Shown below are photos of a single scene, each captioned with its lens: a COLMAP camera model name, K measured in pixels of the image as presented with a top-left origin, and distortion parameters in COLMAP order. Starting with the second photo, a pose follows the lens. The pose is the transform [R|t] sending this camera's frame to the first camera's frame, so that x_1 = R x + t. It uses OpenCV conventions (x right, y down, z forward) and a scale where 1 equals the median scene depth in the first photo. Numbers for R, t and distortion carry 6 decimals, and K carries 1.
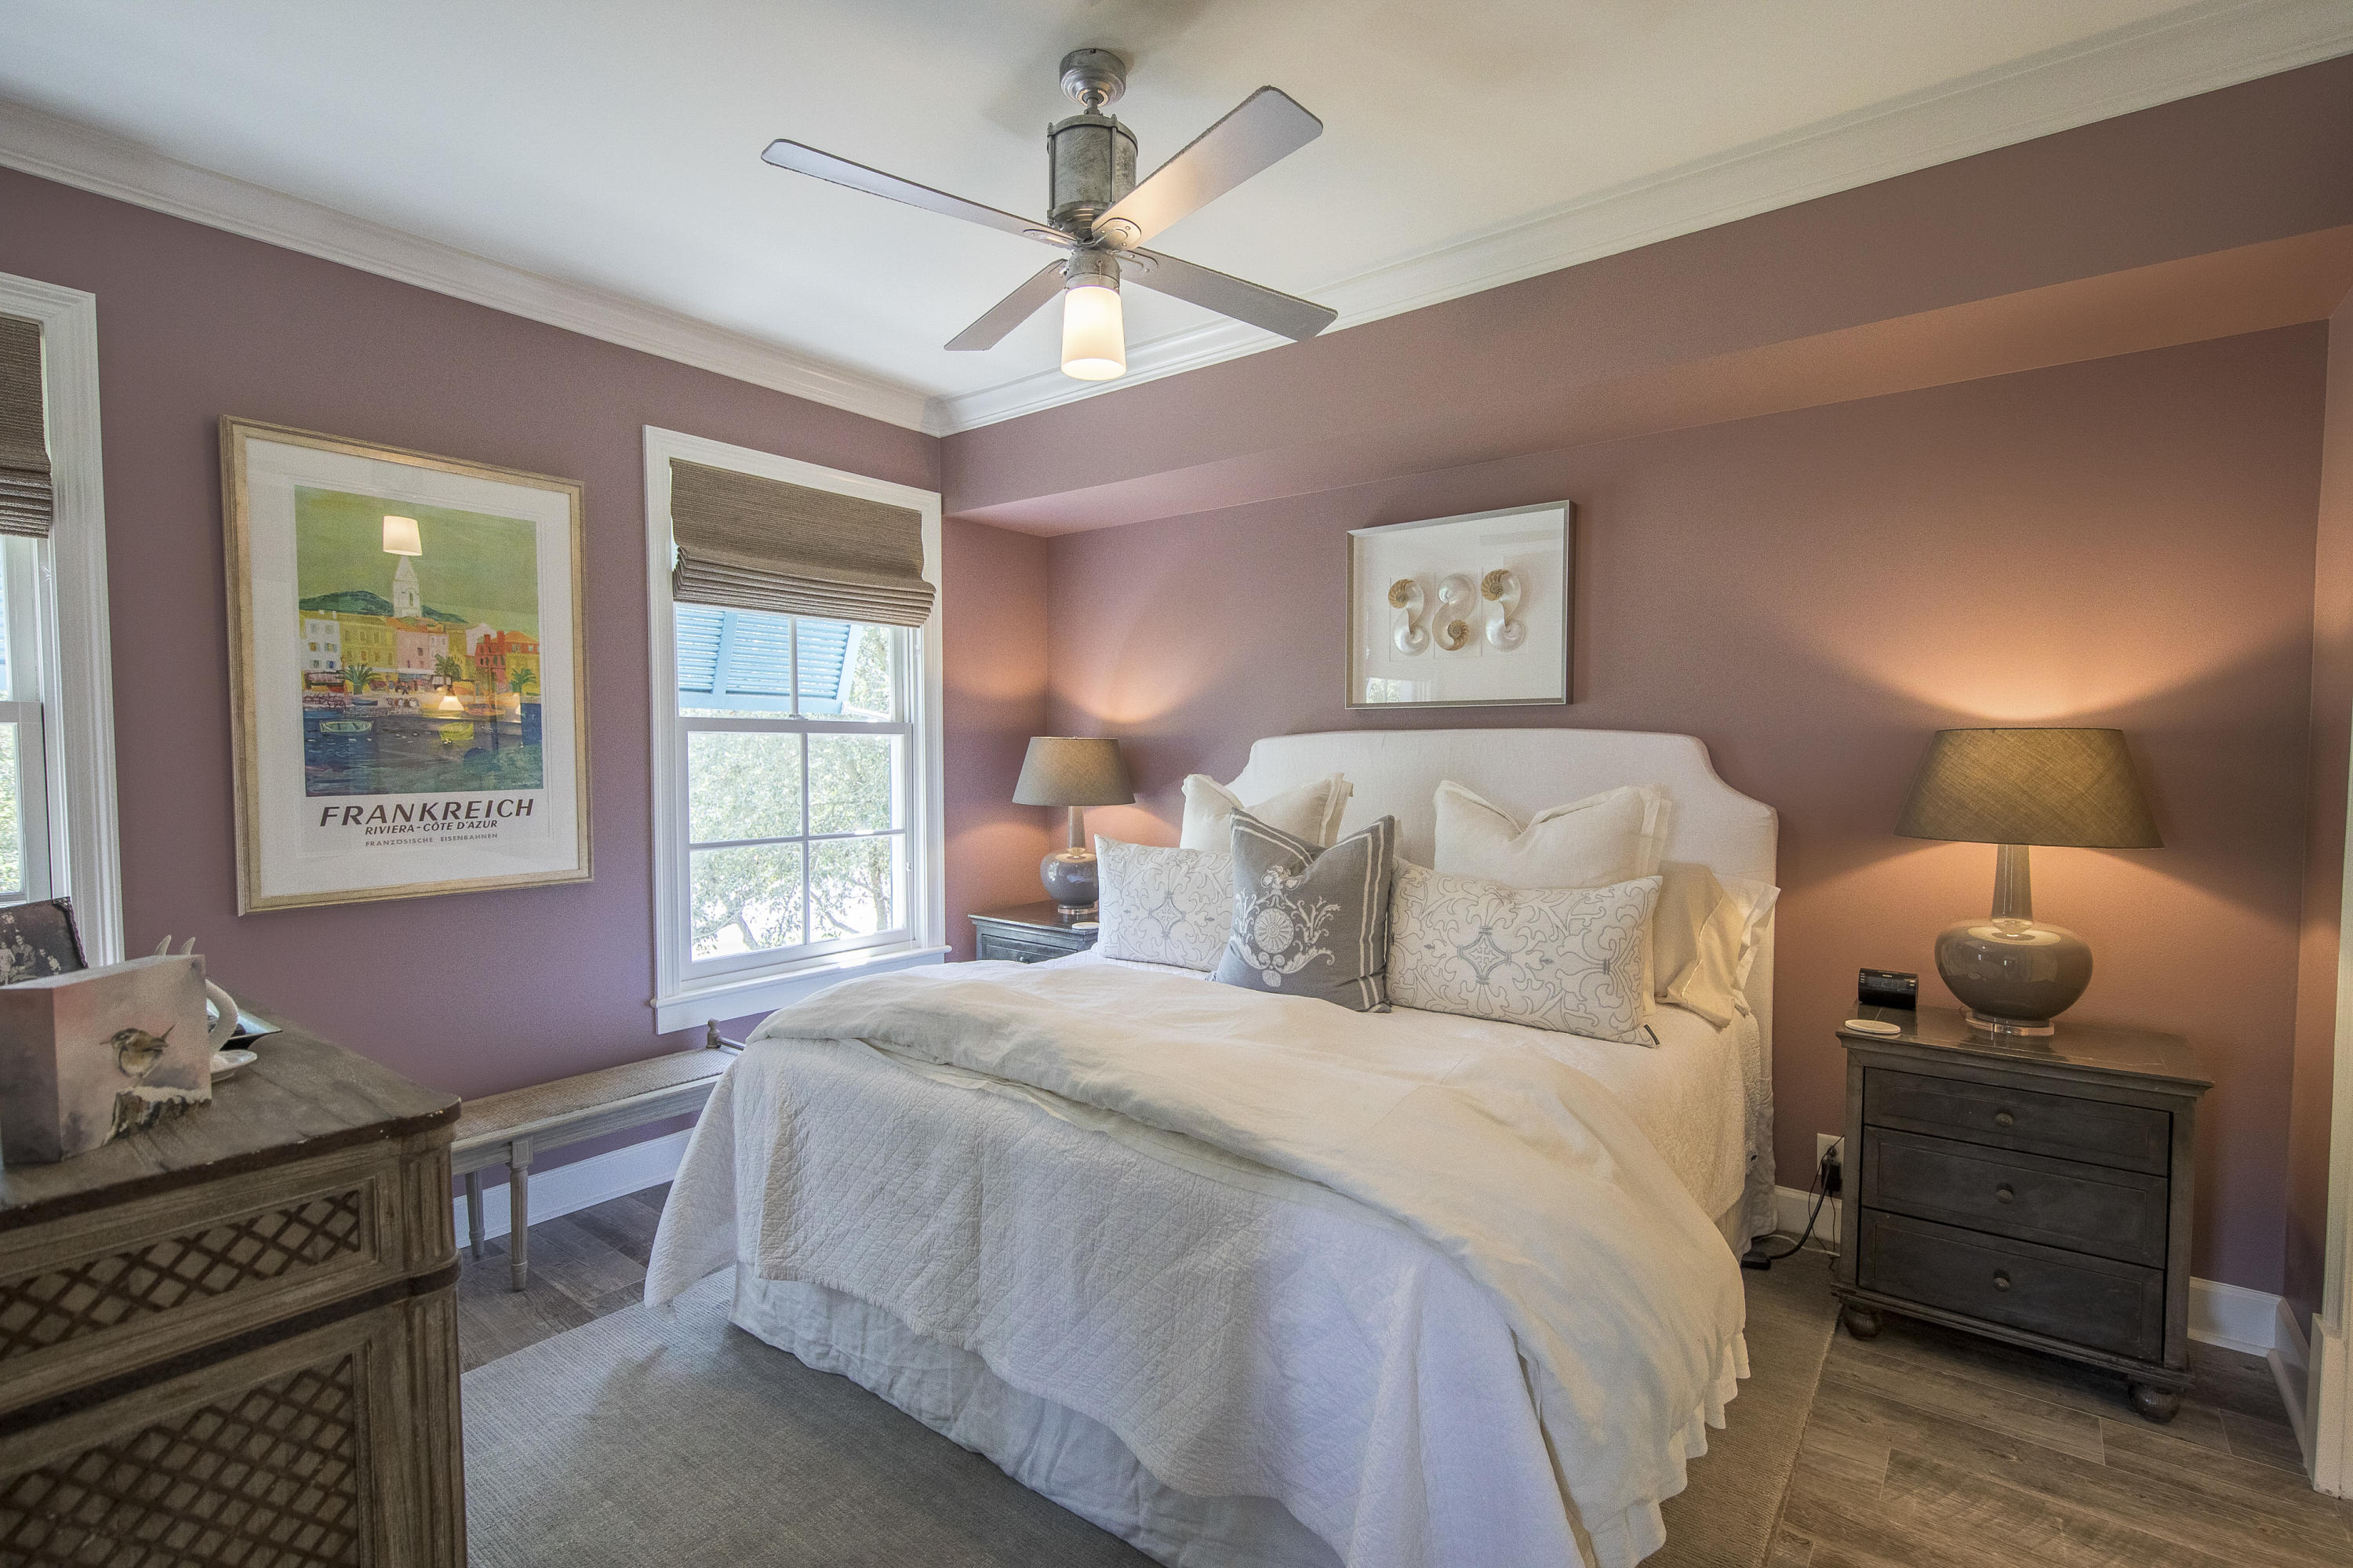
lens RADIAL K [[1084.0, 0, 1213.7], [0, 1084.0, 784.1], [0, 0, 1]] dist [0.020531, -0.000101]
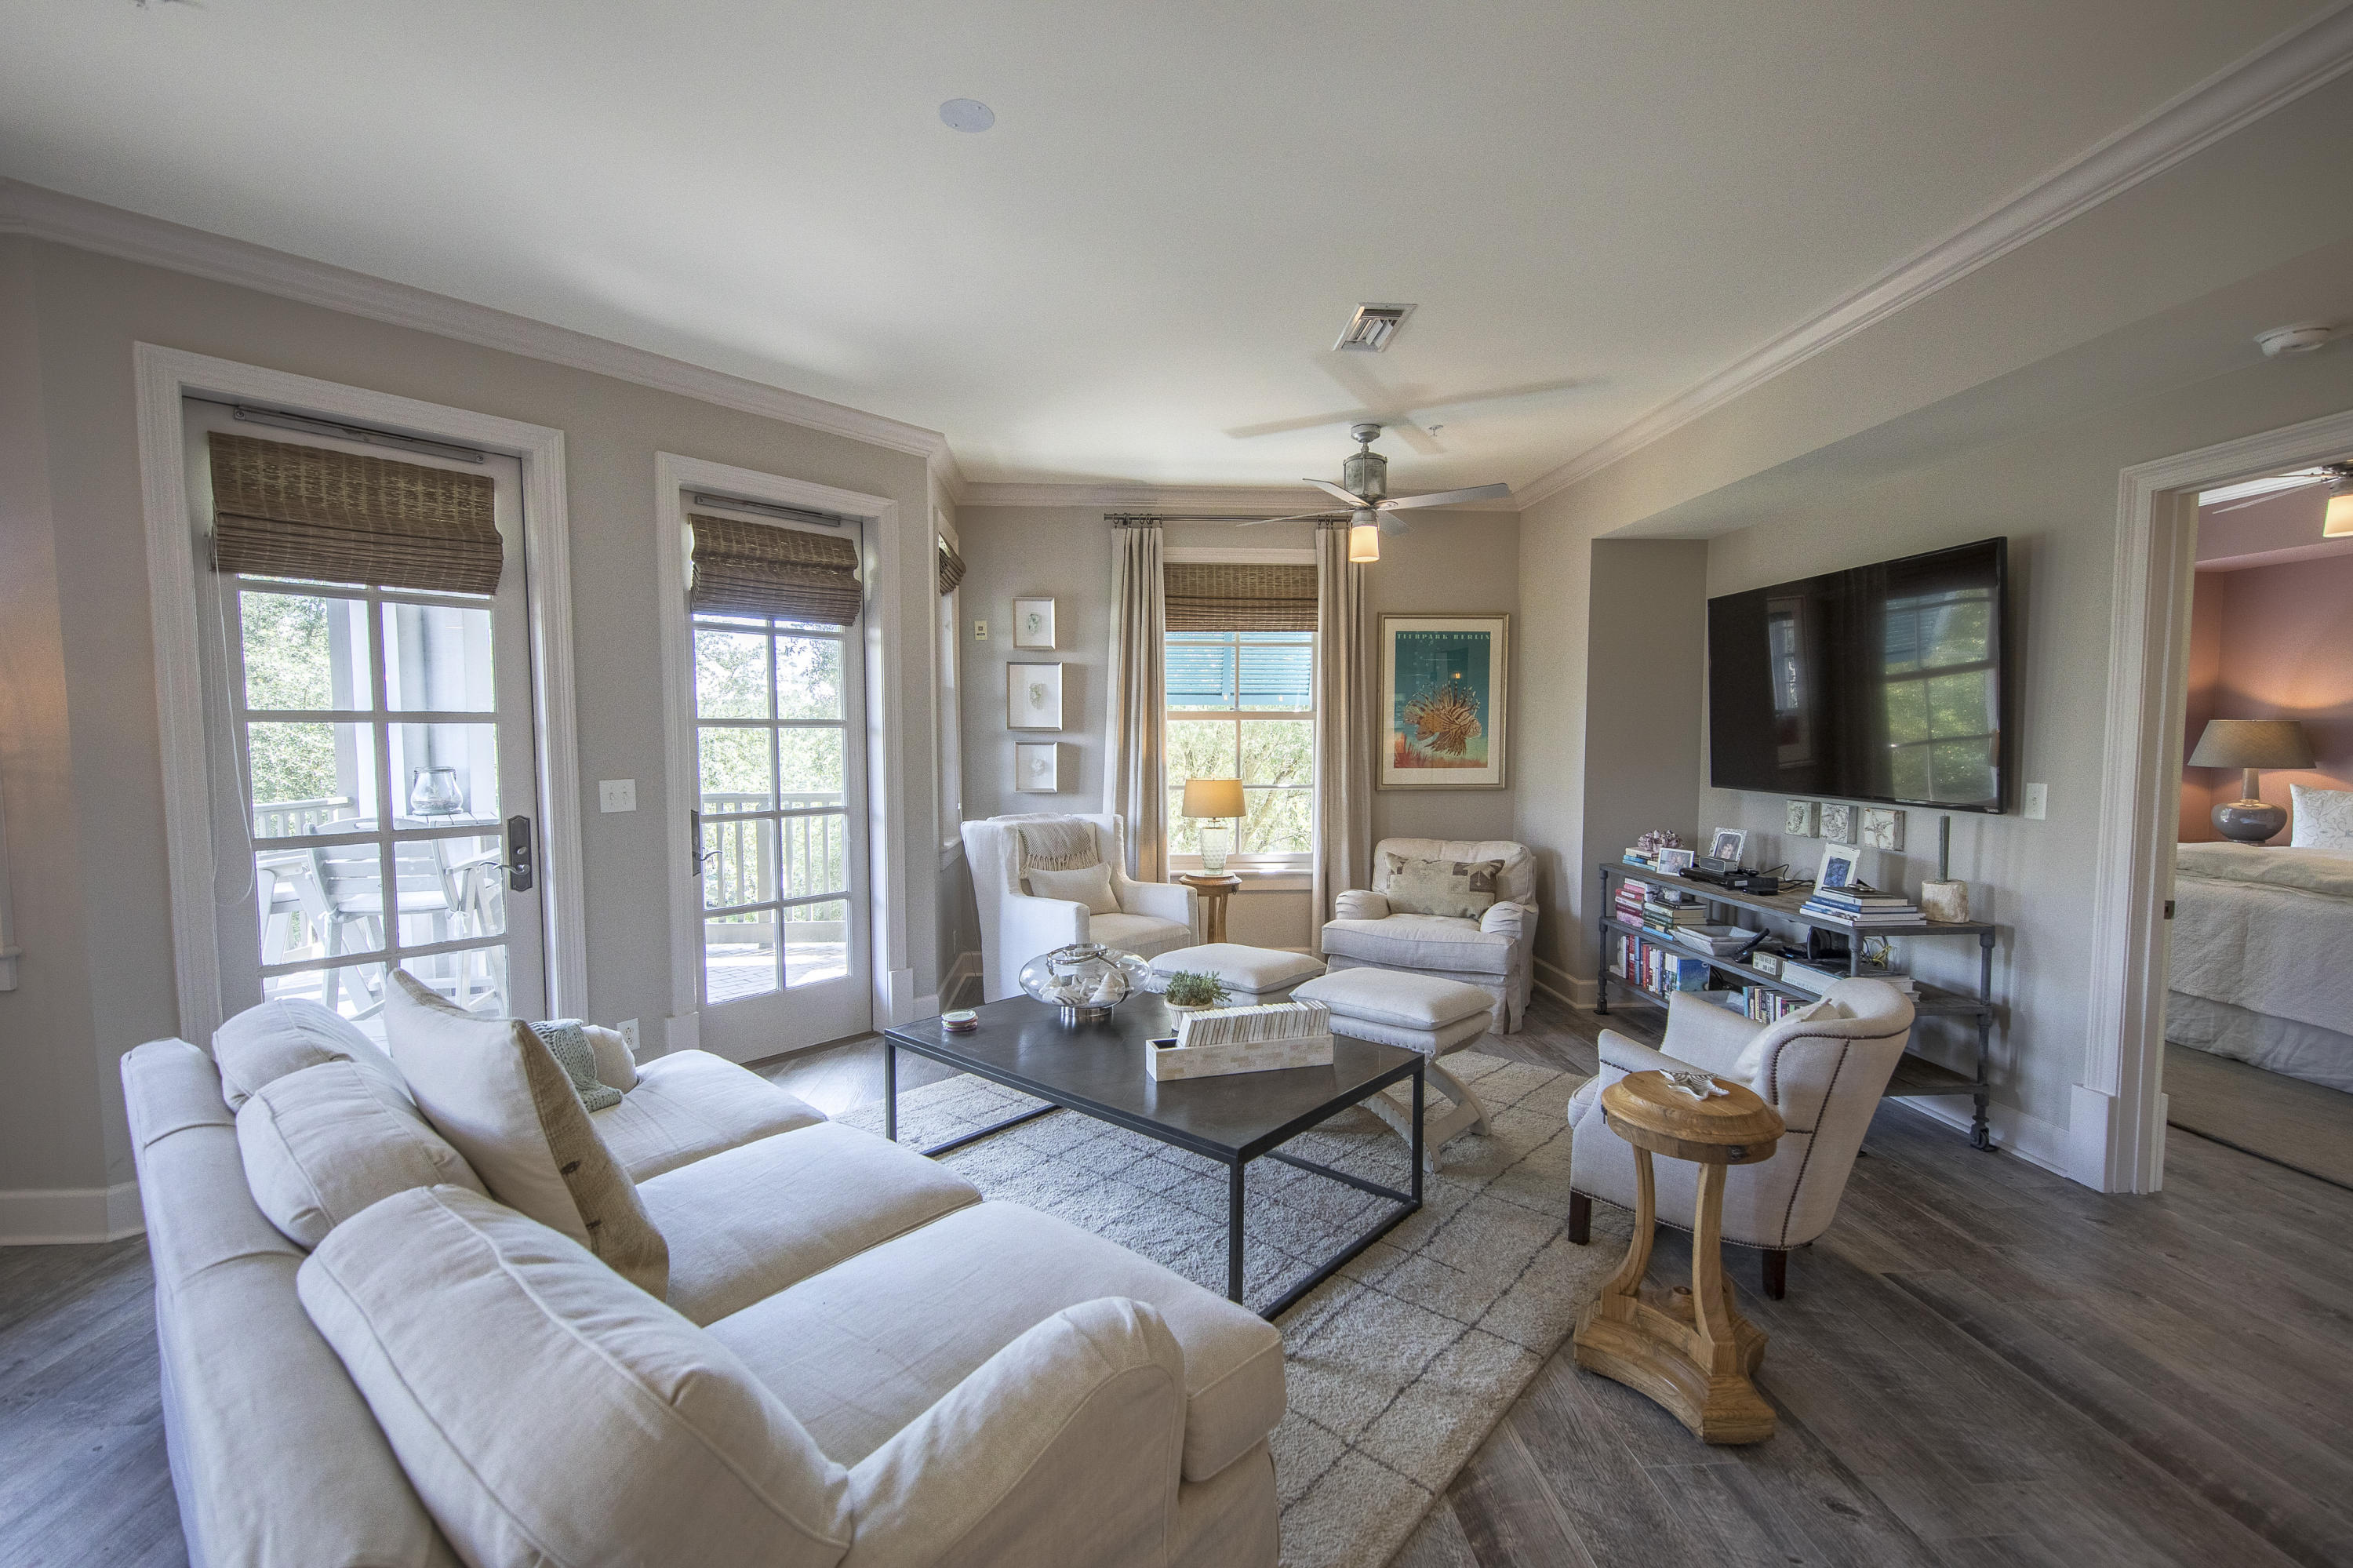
lens RADIAL K [[993.9, 0, 1180.5], [0, 993.9, 795.9], [0, 0, 1]] dist [0.015828, -0.007097]
pose [[0.651307, 0.046067, -0.757414, -0.068195], [-0.020614, 0.998861, 0.043025, 0.044081], [0.758534, -0.012409, 0.651515, -1.369256]]
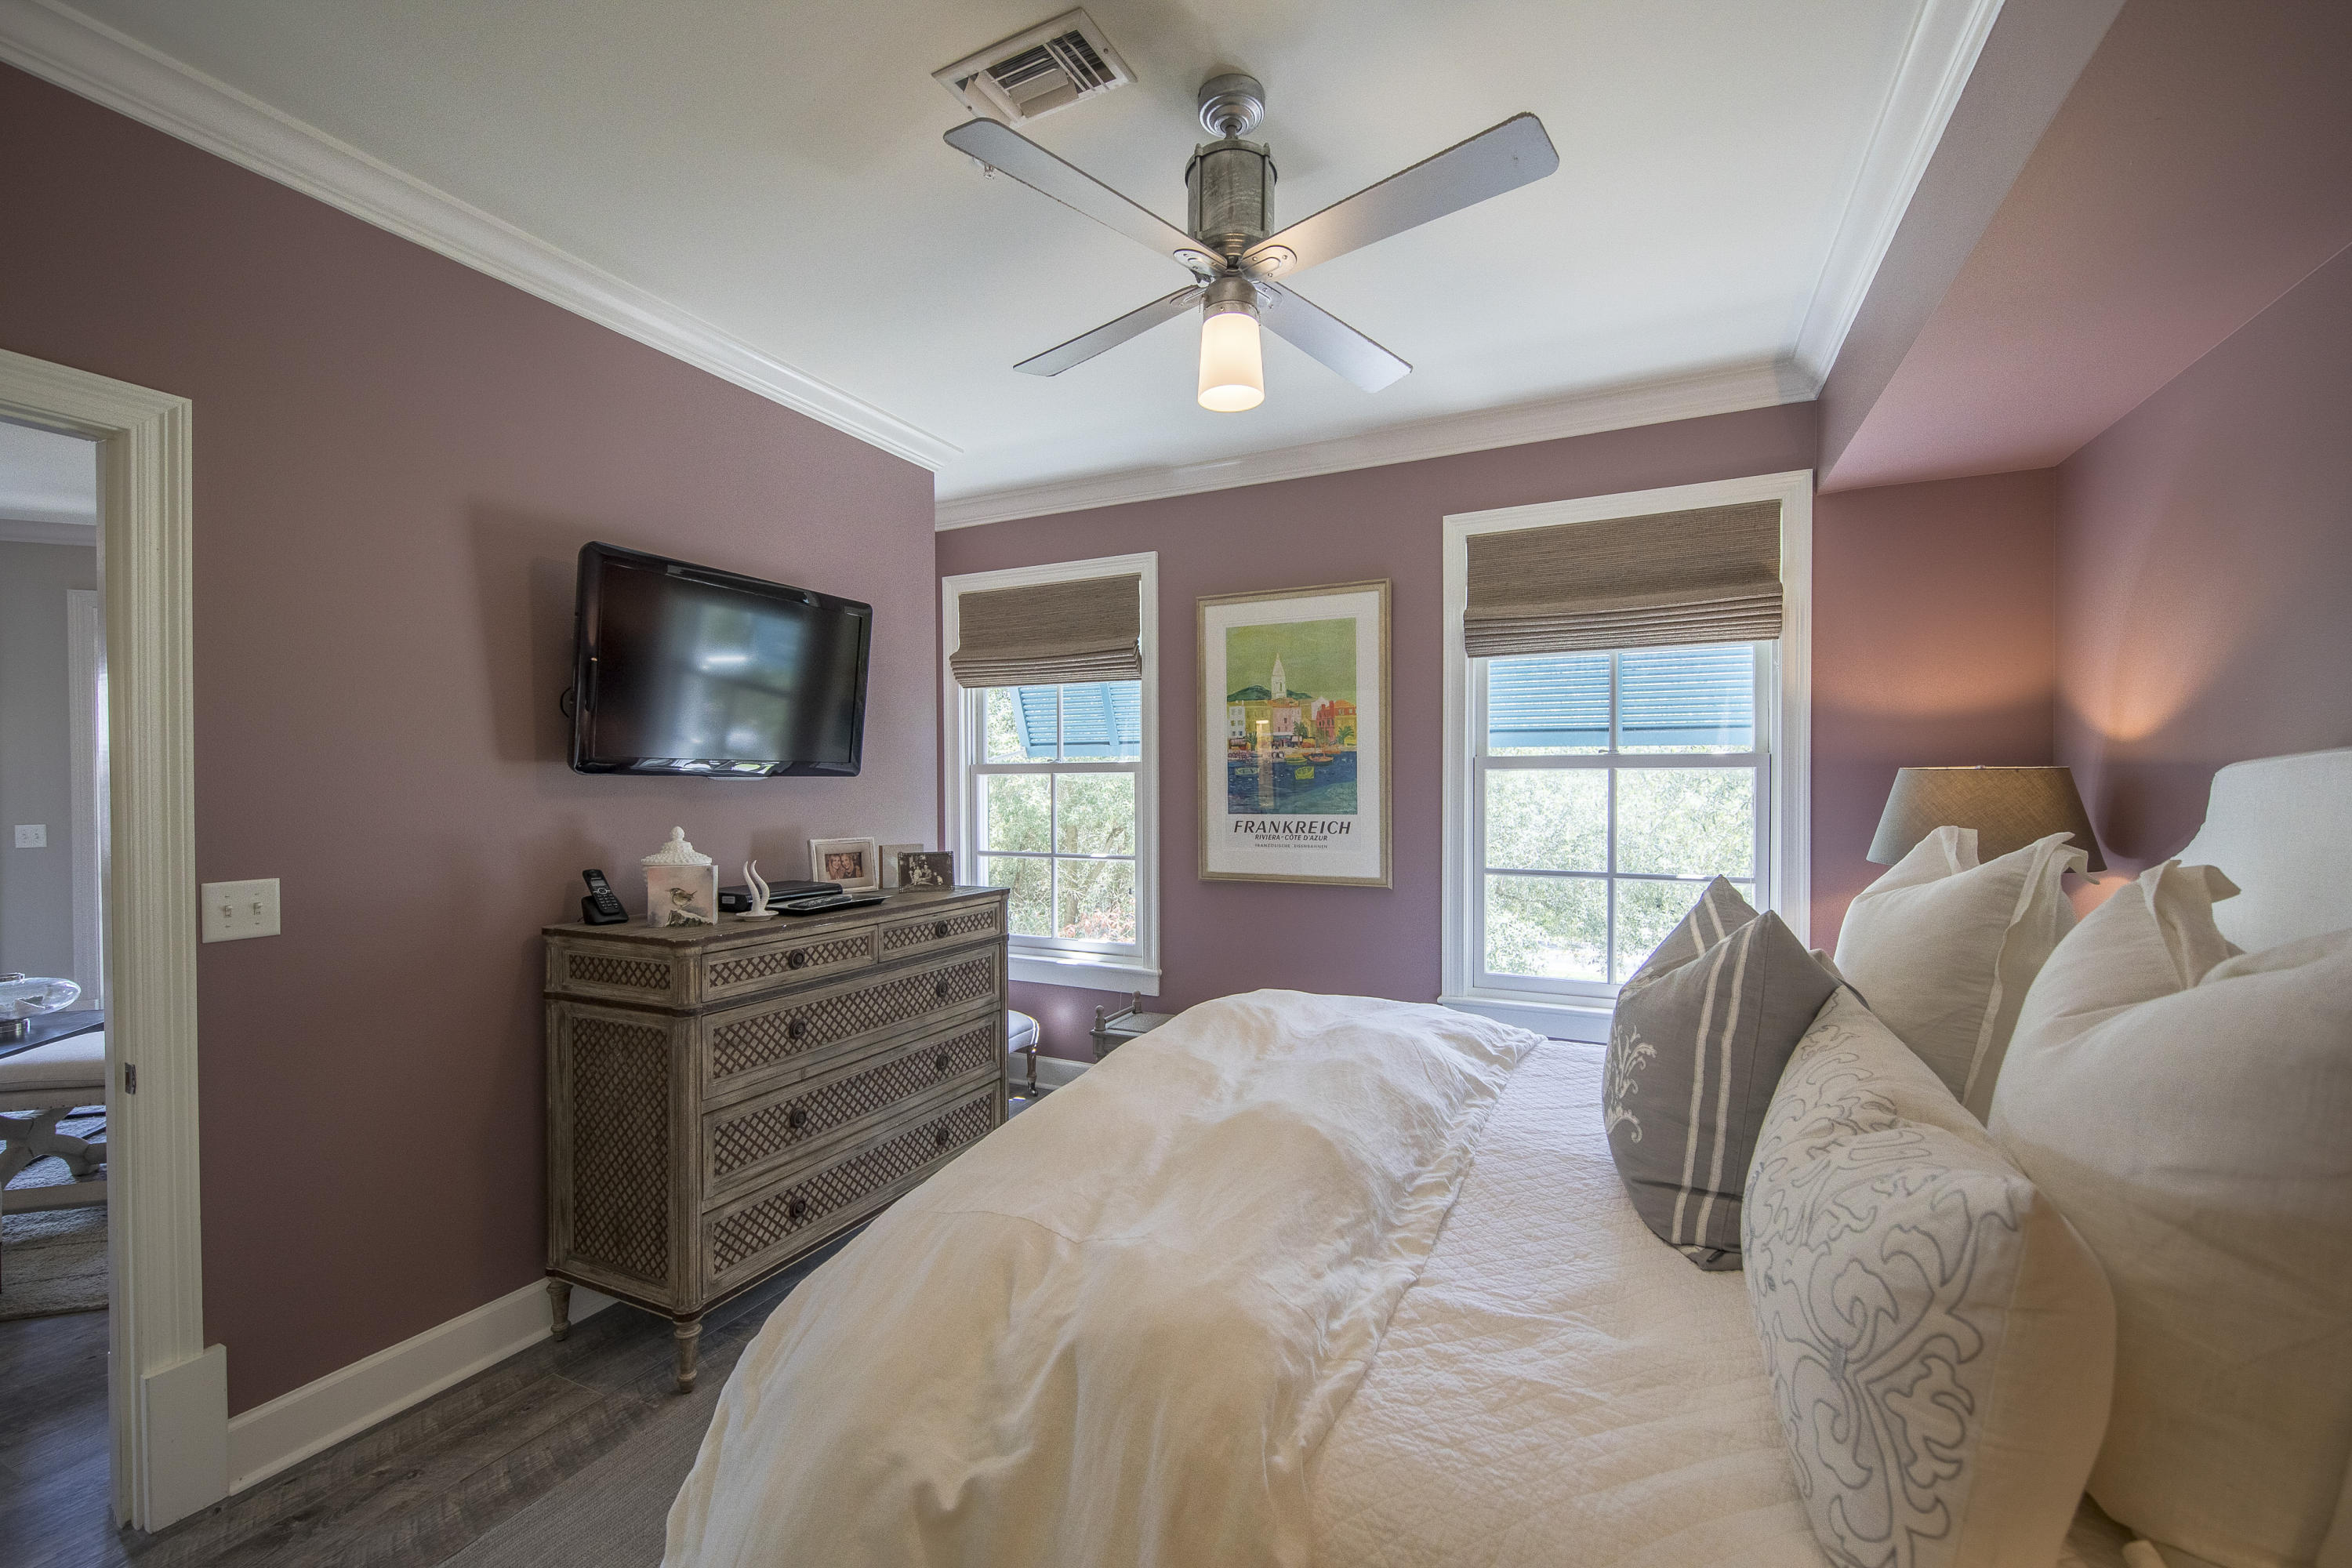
lens RADIAL K [[962.7, 0, 1178.7], [0, 962.7, 794.3], [0, 0, 1]] dist [0.001166, 0.000061]
pose [[0.187913, 0.008445, -0.982149, 0.551894], [-0.030523, 0.999530, 0.002755, -0.018723], [0.981711, 0.029460, 0.188083, 0.613933]]
